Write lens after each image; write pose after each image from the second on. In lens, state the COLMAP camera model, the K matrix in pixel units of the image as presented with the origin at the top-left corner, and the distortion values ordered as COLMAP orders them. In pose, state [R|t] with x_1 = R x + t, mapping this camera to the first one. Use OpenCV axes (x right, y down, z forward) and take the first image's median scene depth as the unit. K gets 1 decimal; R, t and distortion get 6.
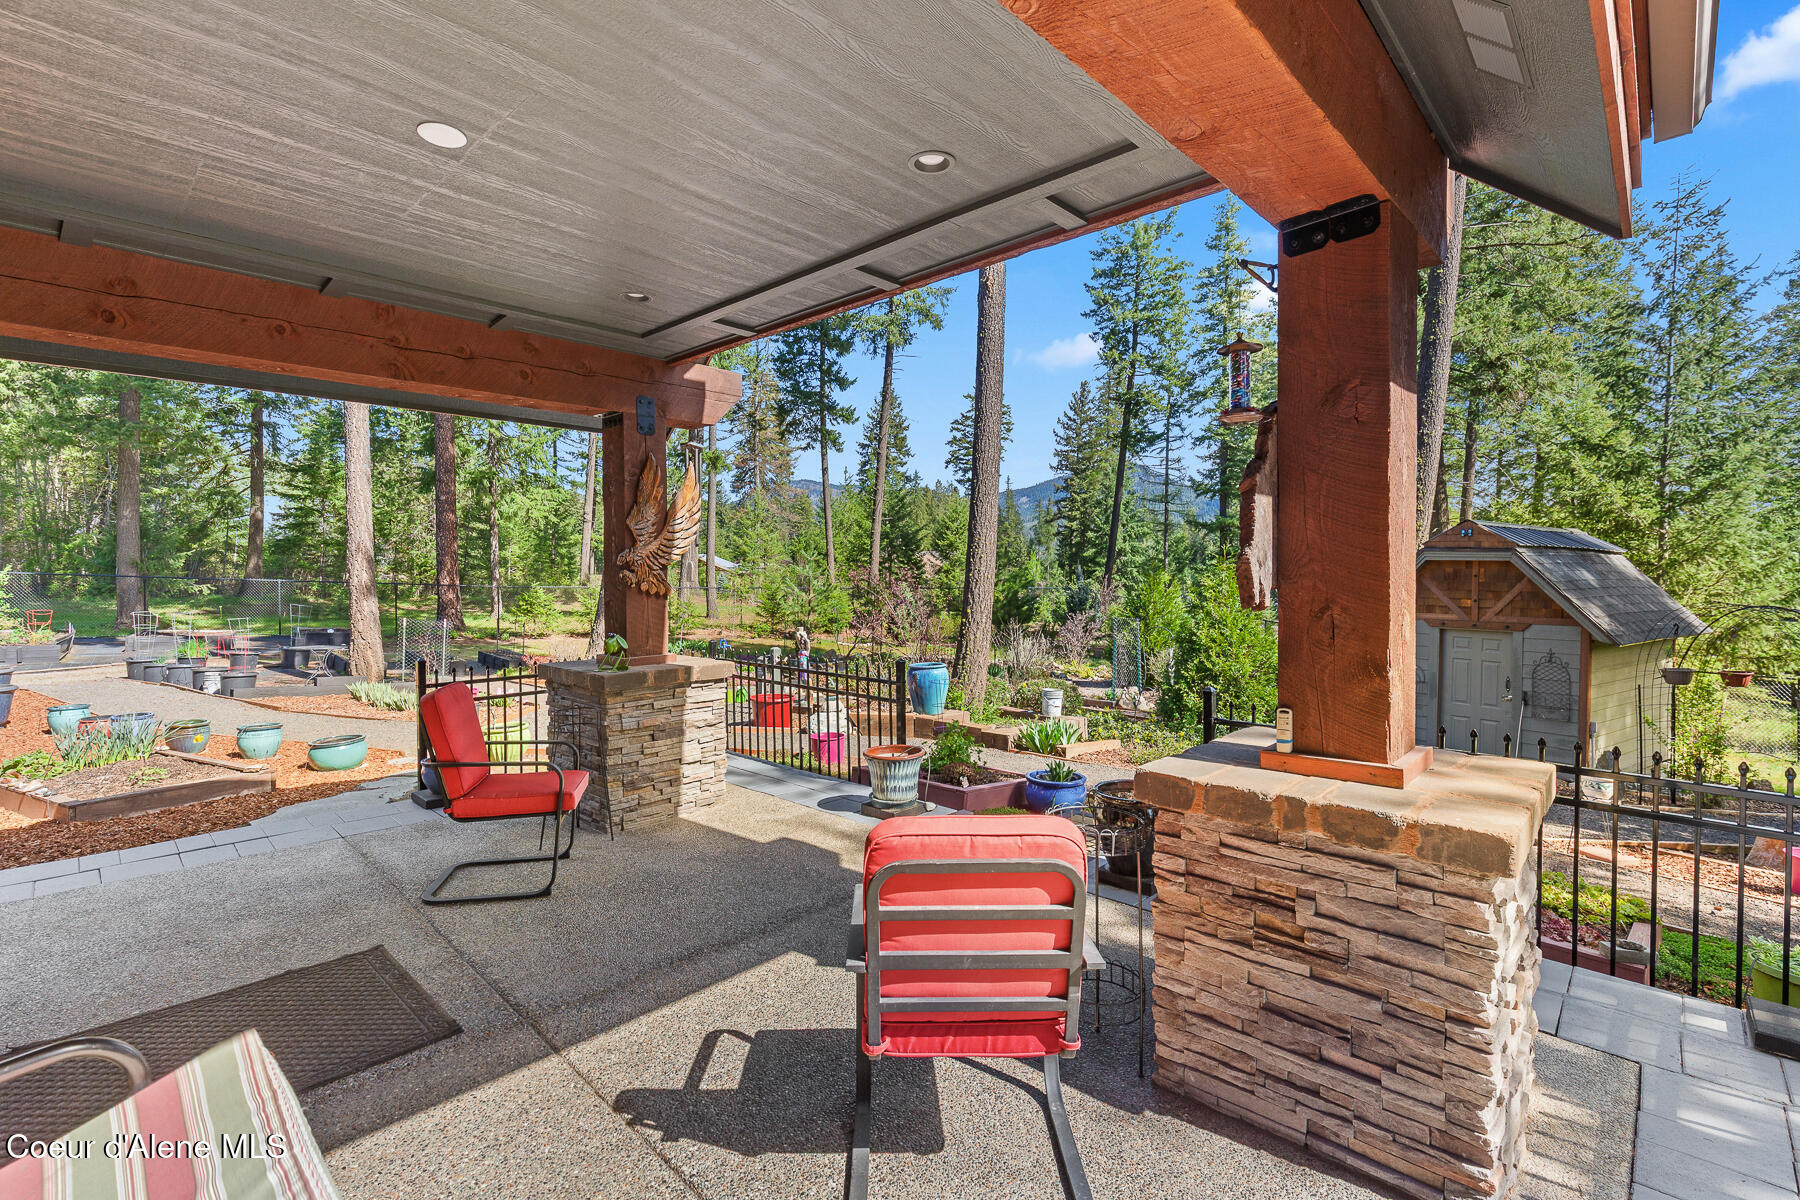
lens RADIAL K [[821.0, 0, 898.4], [0, 821.0, 578.9], [0, 0, 1]] dist [0.000380, -0.000261]
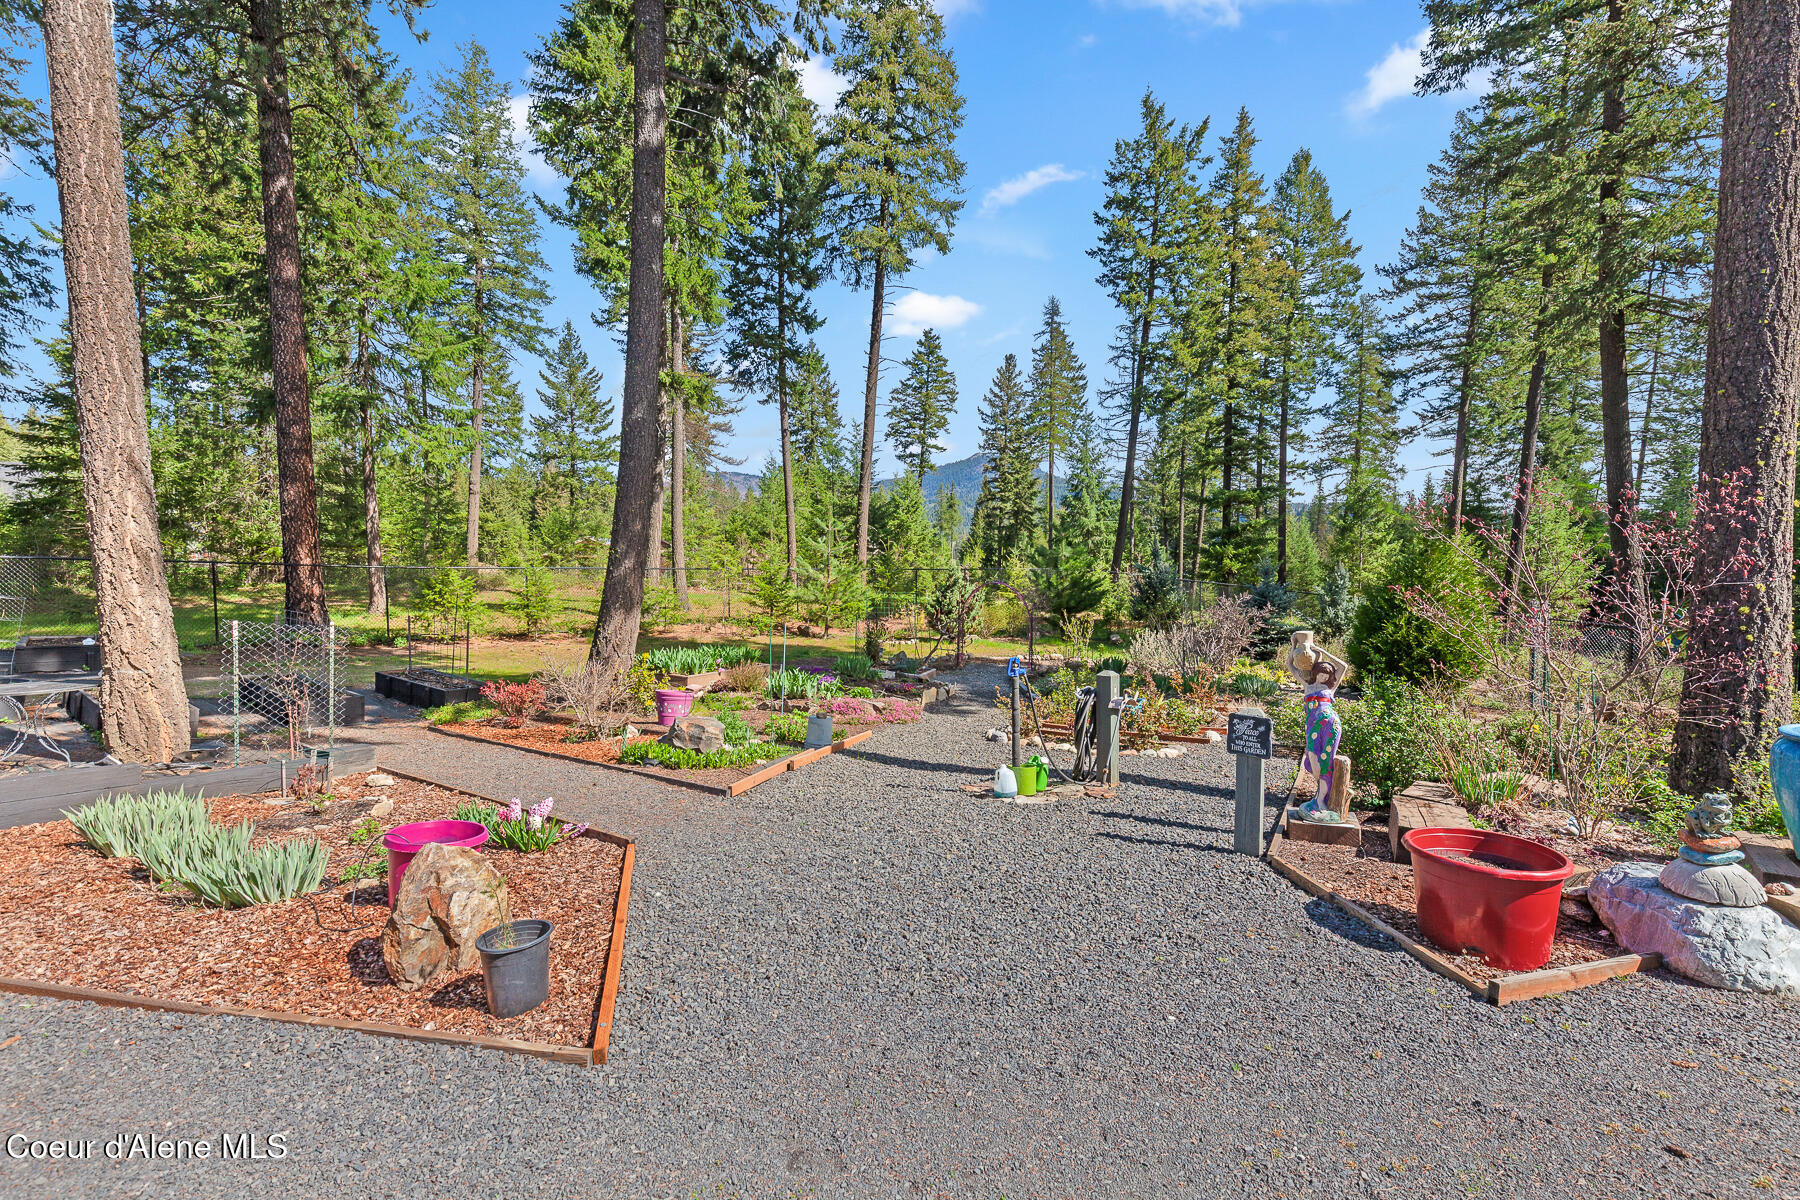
lens RADIAL K [[844.1, 0, 919.3], [0, 844.1, 595.6], [0, 0, 1]] dist [0.014732, -0.000093]
pose [[0.990007, -0.010962, 0.140594, -0.085340], [0.005965, 0.999337, 0.035916, 0.005642], [-0.140894, -0.034718, 0.989416, 0.139975]]
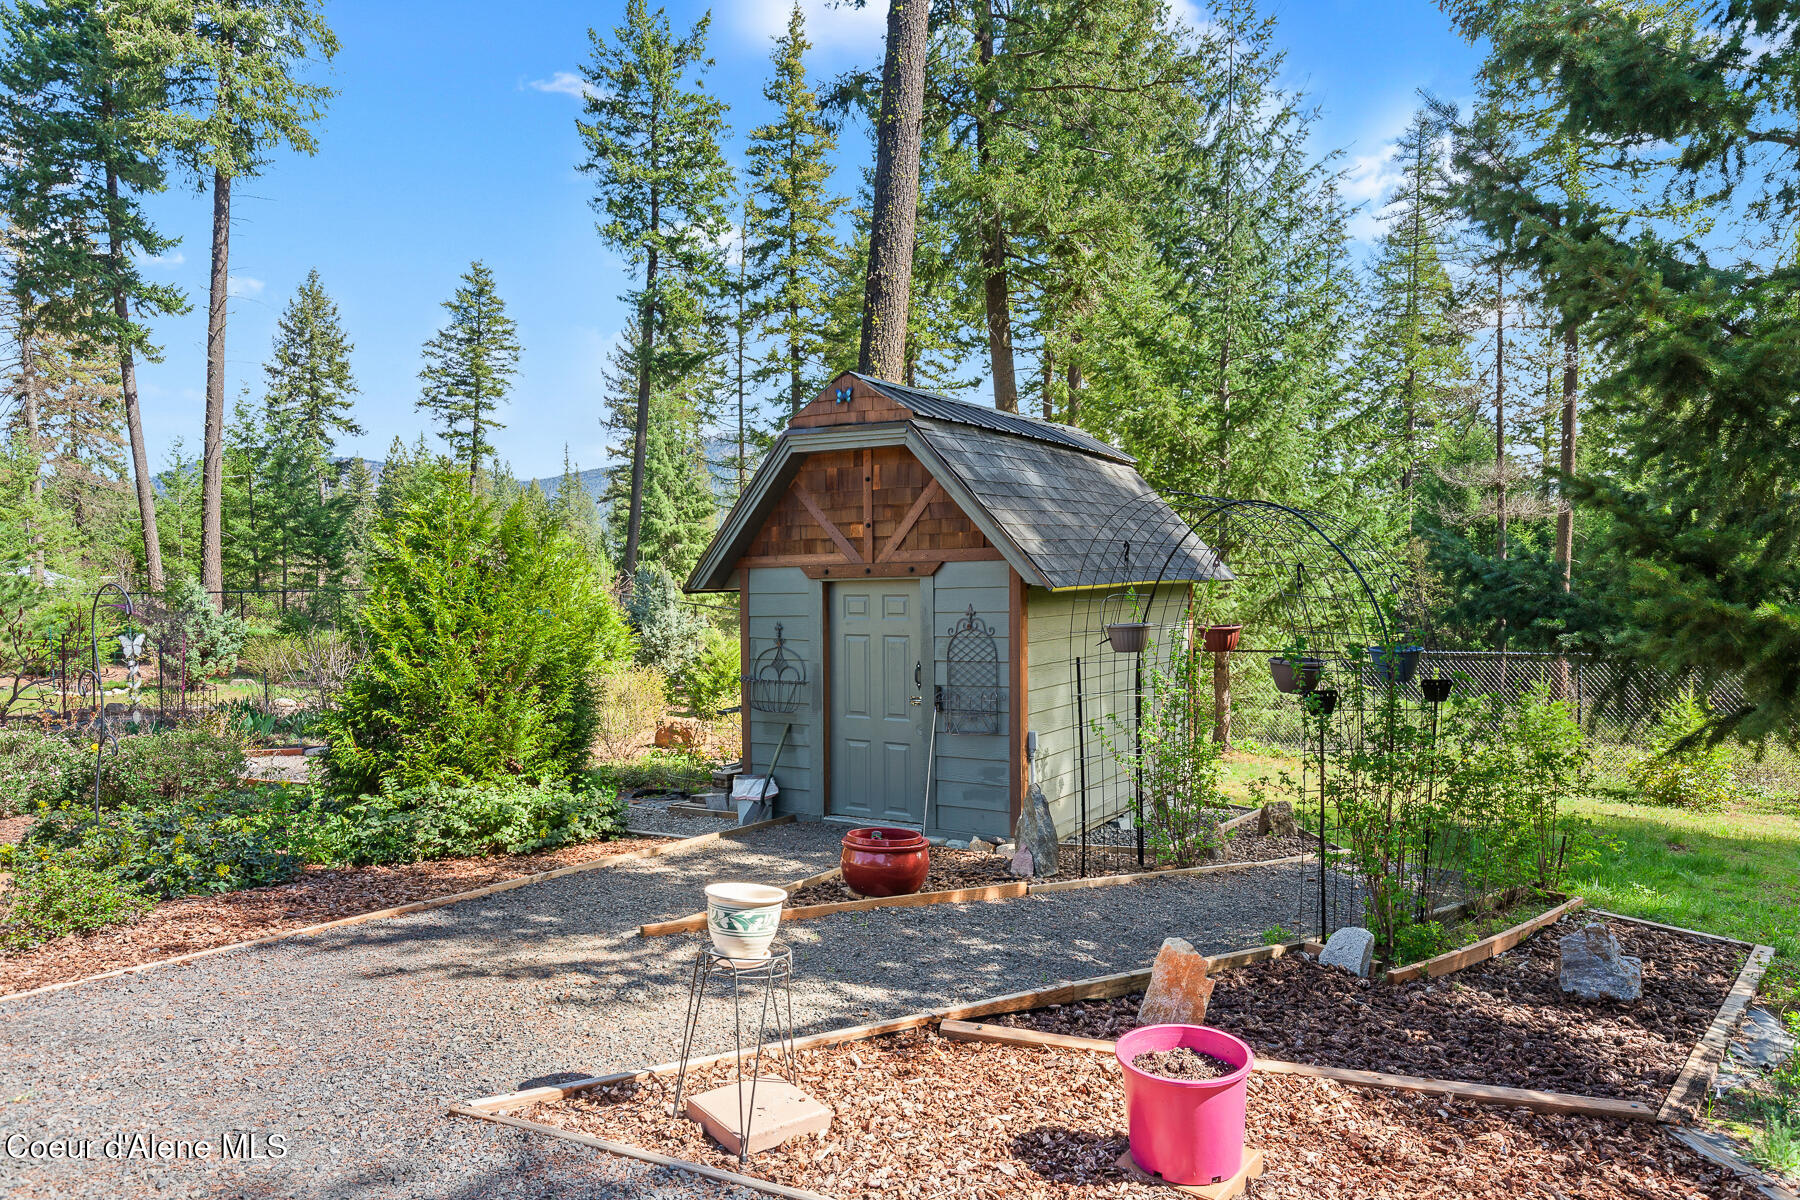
lens RADIAL K [[1147.6, 0, 900.0], [0, 1147.6, 600.0], [0, 0, 1]] dist [0.004846, 0.001127]
pose [[0.915675, -0.034480, 0.400438, 0.084896], [0.029992, 0.999397, 0.017473, 0.012817], [-0.400799, -0.003990, 0.916157, 0.060898]]
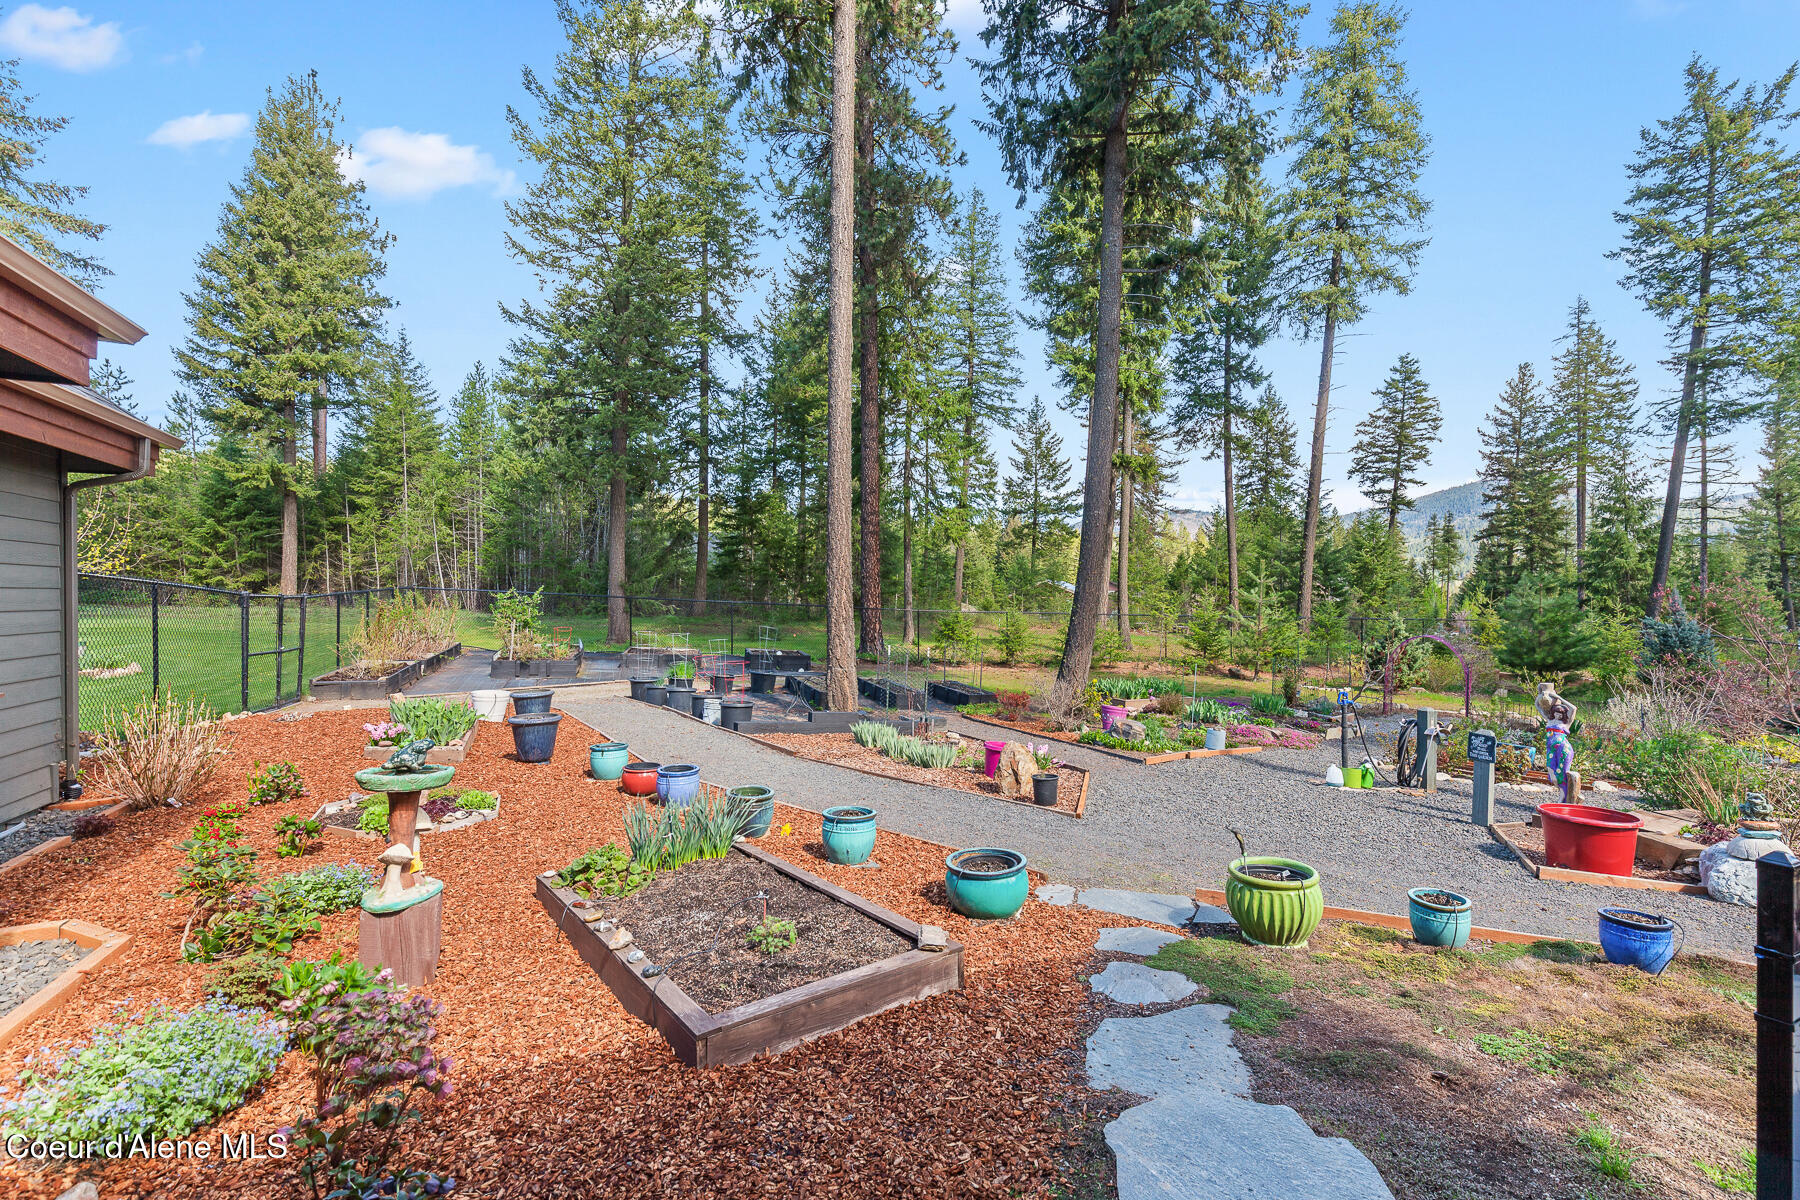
lens RADIAL K [[825.9, 0, 900.0], [0, 825.9, 600.0], [0, 0, 1]] dist [0.013412, -0.008710]
pose [[0.919780, 0.006669, -0.392377, -0.072199], [-0.009732, 0.999936, -0.005820, 0.001533], [0.392313, 0.009172, 0.919786, 0.060007]]
